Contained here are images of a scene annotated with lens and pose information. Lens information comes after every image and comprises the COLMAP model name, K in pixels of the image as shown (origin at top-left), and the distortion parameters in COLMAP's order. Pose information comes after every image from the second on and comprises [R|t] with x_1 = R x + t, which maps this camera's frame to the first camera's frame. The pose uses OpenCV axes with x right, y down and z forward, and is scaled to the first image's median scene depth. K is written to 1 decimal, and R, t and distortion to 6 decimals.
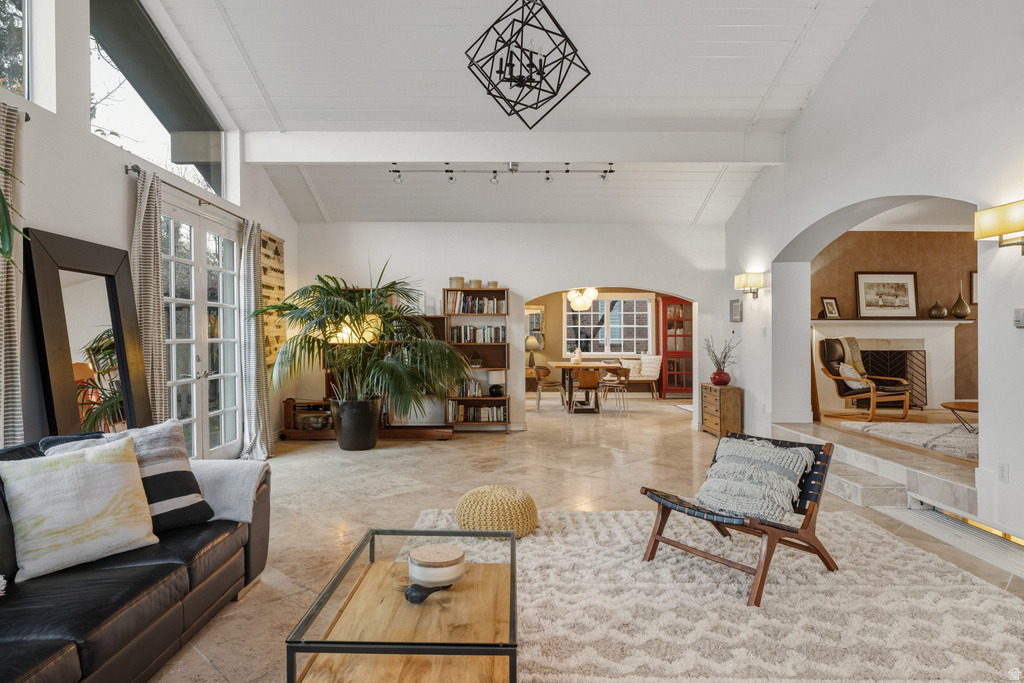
lens RADIAL K [[611.2, 0, 502.3], [0, 611.2, 338.8], [0, 0, 1]] dist [-0.005459, 0.001524]
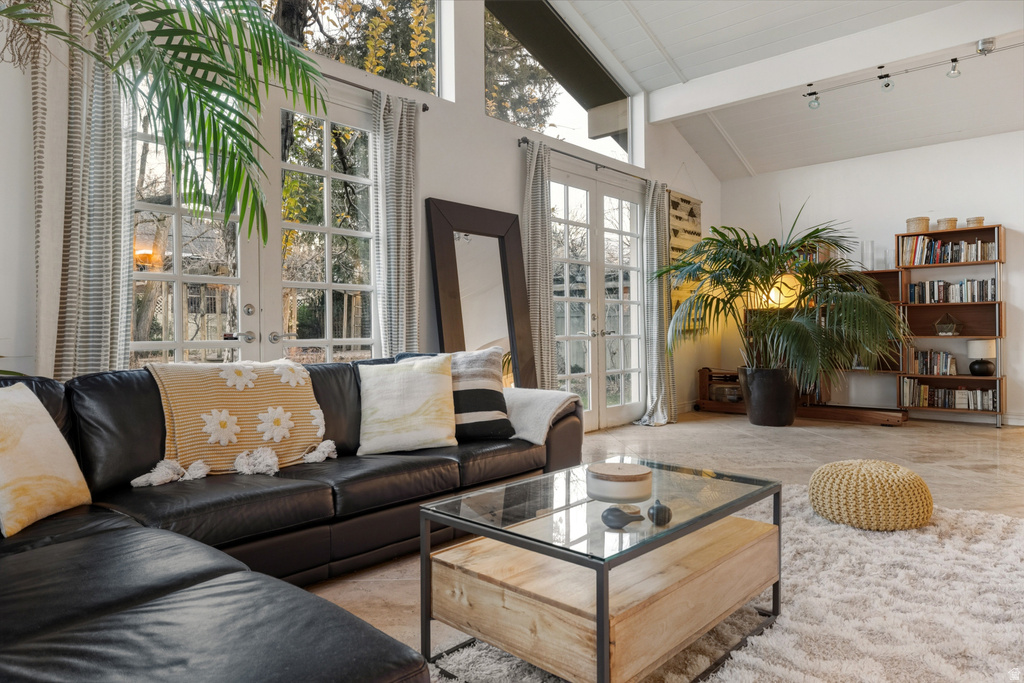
lens RADIAL K [[651.7, 0, 513.4], [0, 651.7, 337.9], [0, 0, 1]] dist [-0.002979, 0.003338]
pose [[0.741823, -0.001797, -0.670594, 0.117993], [0.008639, 0.999939, 0.006876, 0.047768], [0.670540, -0.010894, 0.741793, 0.067502]]
